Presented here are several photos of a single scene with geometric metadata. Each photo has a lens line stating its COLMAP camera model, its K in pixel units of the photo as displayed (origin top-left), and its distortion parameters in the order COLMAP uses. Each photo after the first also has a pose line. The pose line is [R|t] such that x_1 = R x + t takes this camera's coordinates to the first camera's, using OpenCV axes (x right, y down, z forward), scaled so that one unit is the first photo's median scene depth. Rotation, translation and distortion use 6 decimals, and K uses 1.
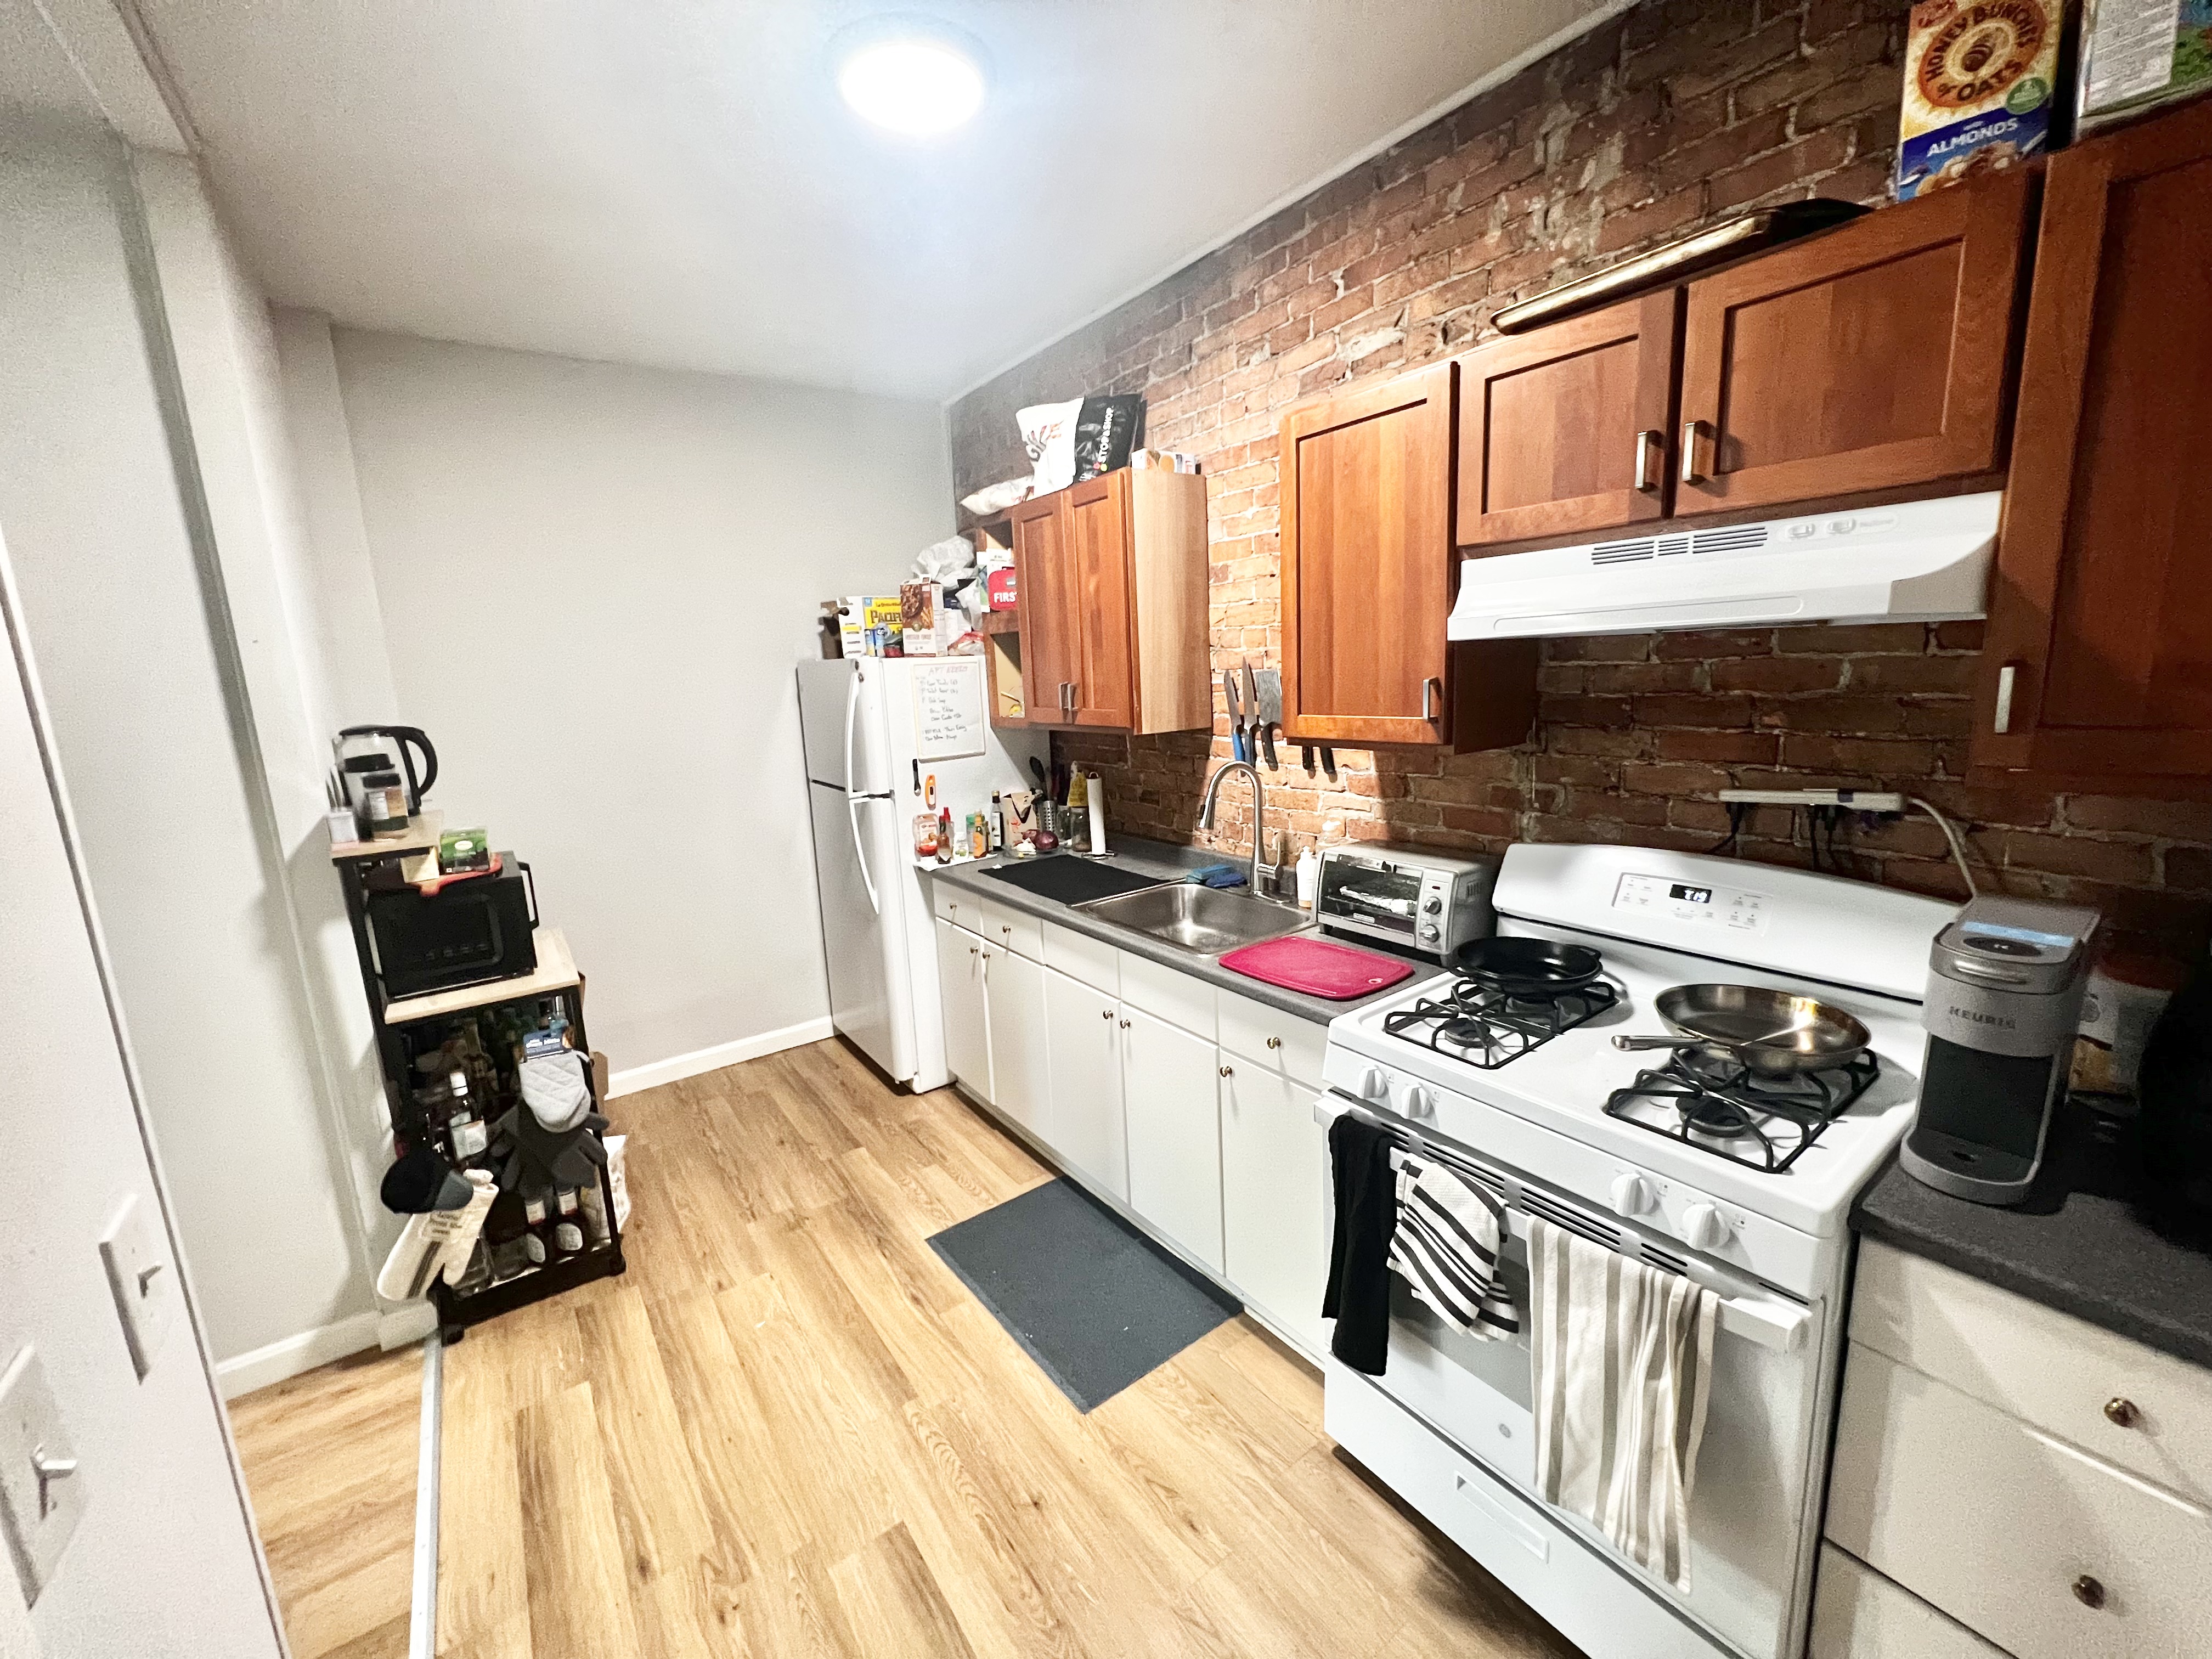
lens RADIAL K [[884.0, 0, 1104.2], [0, 884.0, 822.6], [0, 0, 1]] dist [-0.003283, -0.000262]
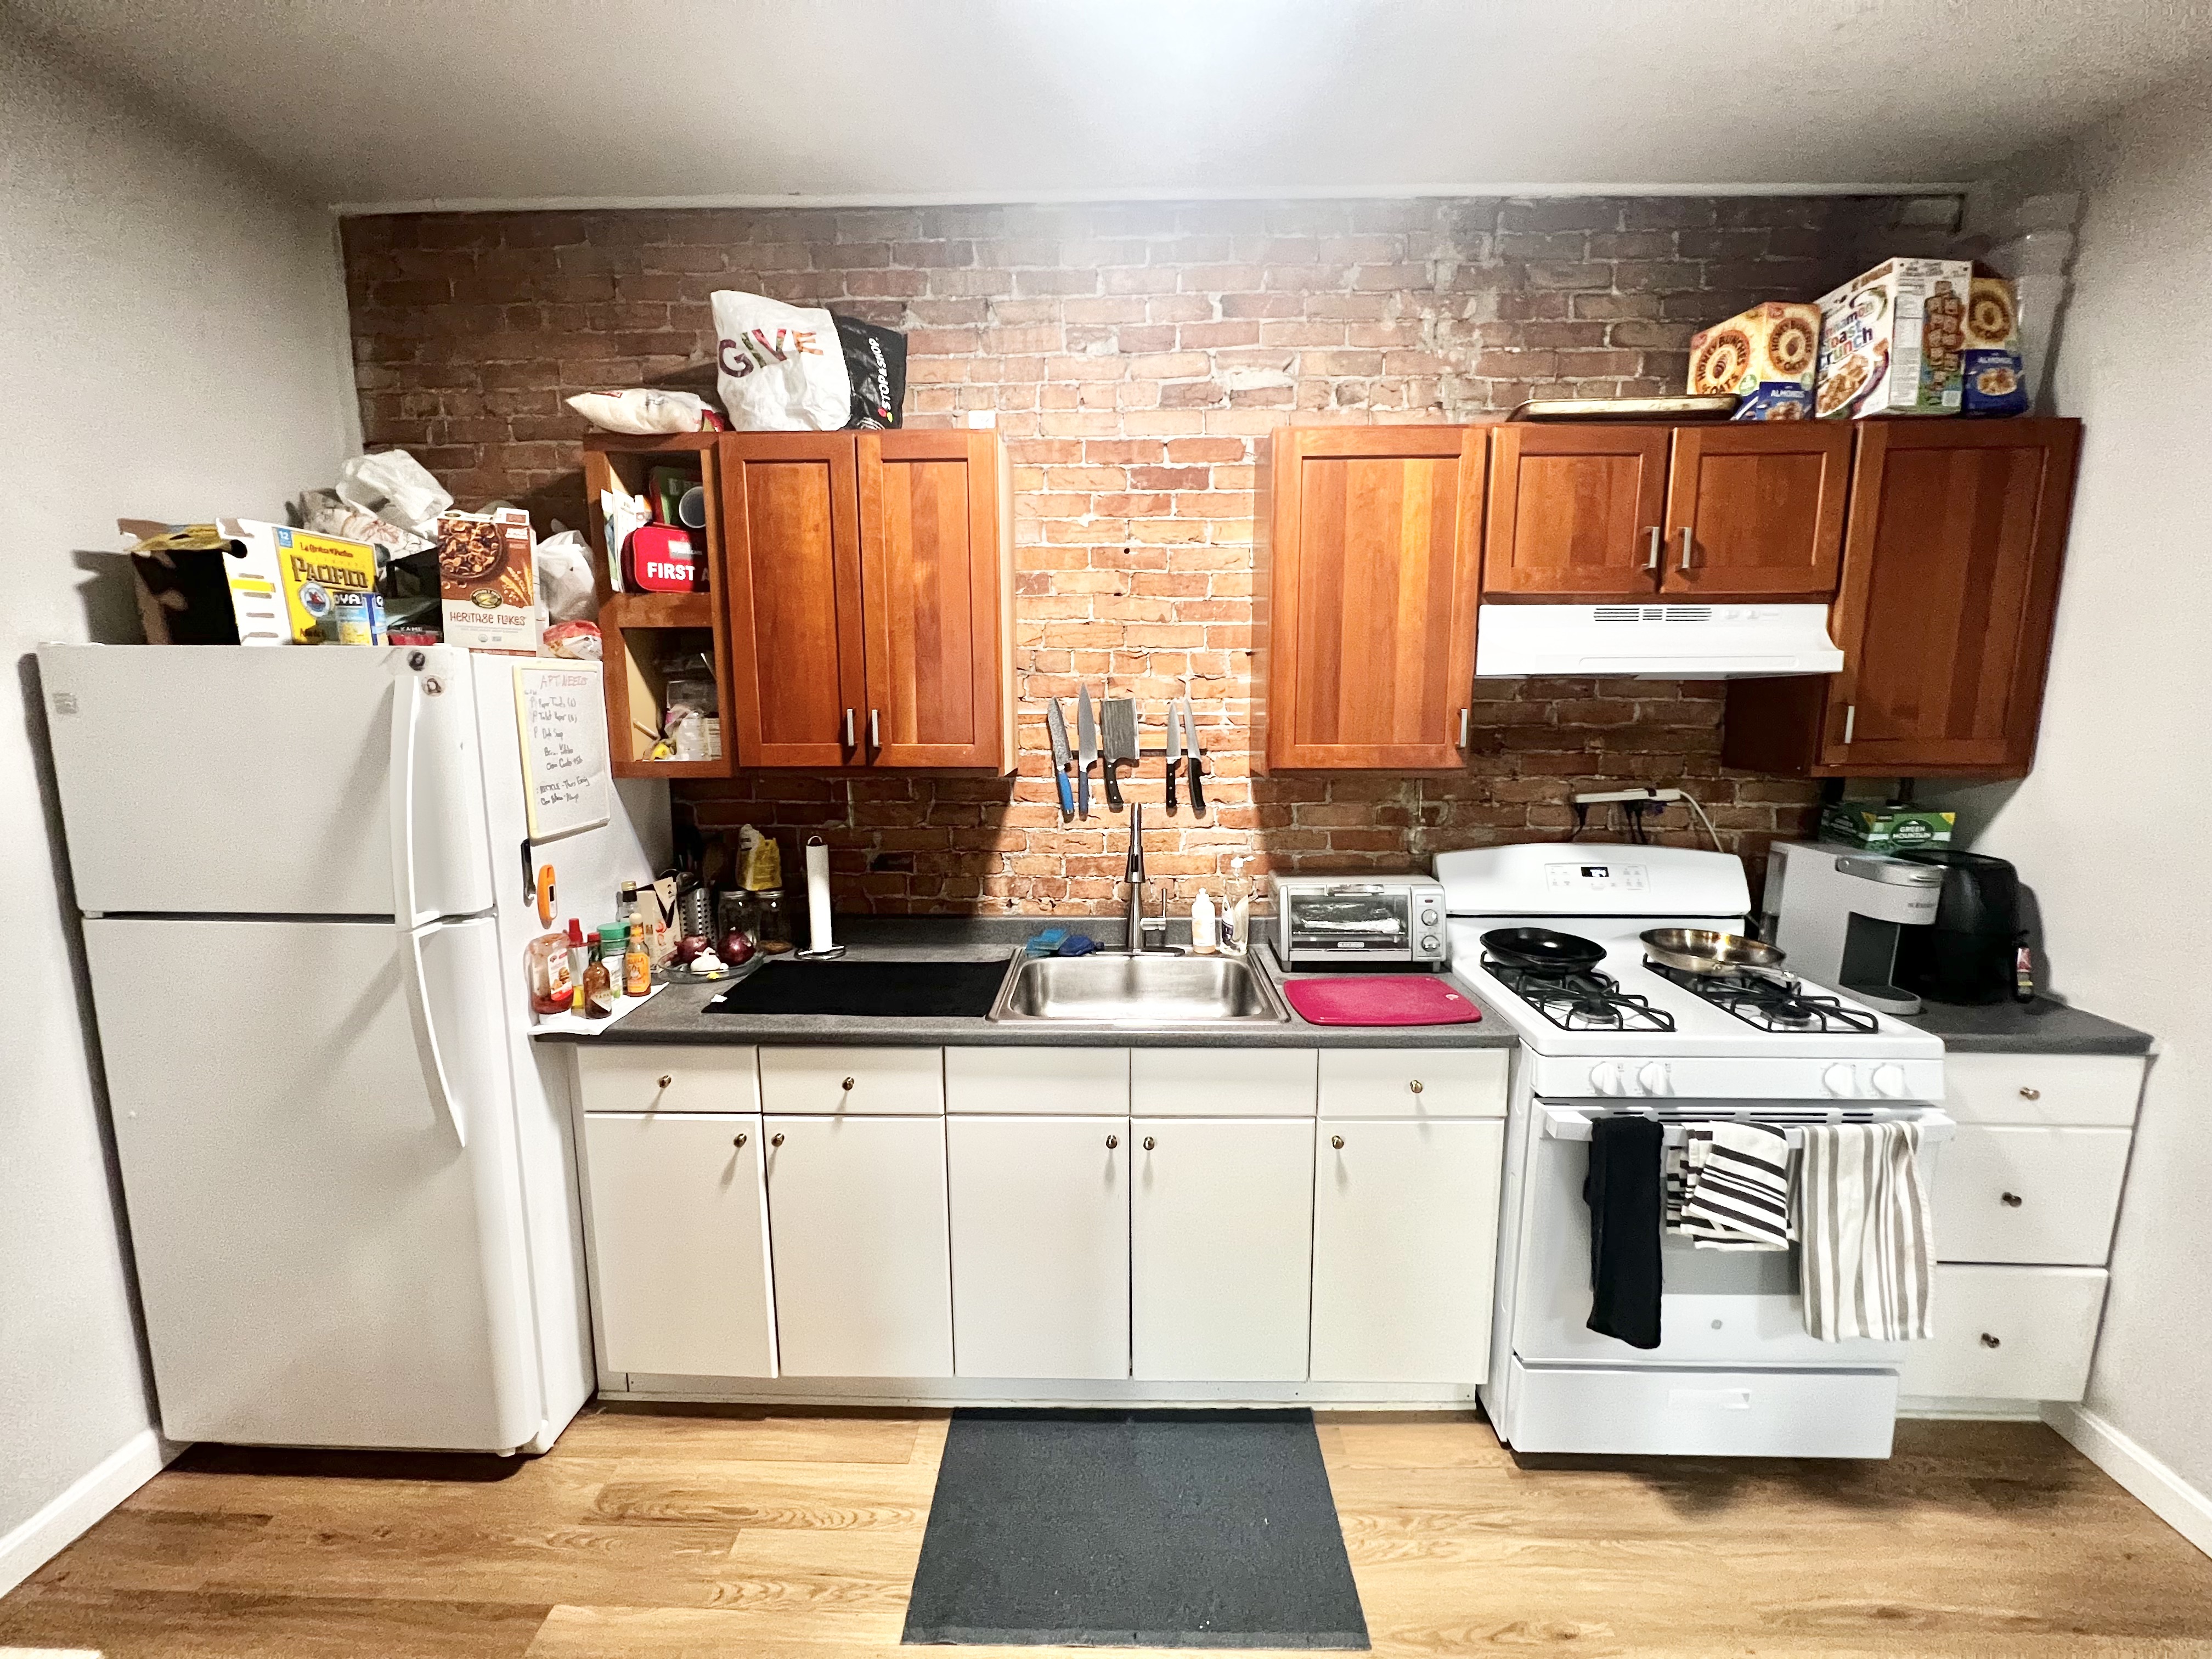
lens RADIAL K [[884.0, 0, 1104.2], [0, 884.0, 822.6], [0, 0, 1]] dist [-0.003283, -0.000262]
pose [[0.605106, -0.070764, 0.792994, -0.700720], [0.115973, 0.993252, 0.000140, -0.066525], [-0.787653, 0.091881, 0.609229, 0.625874]]
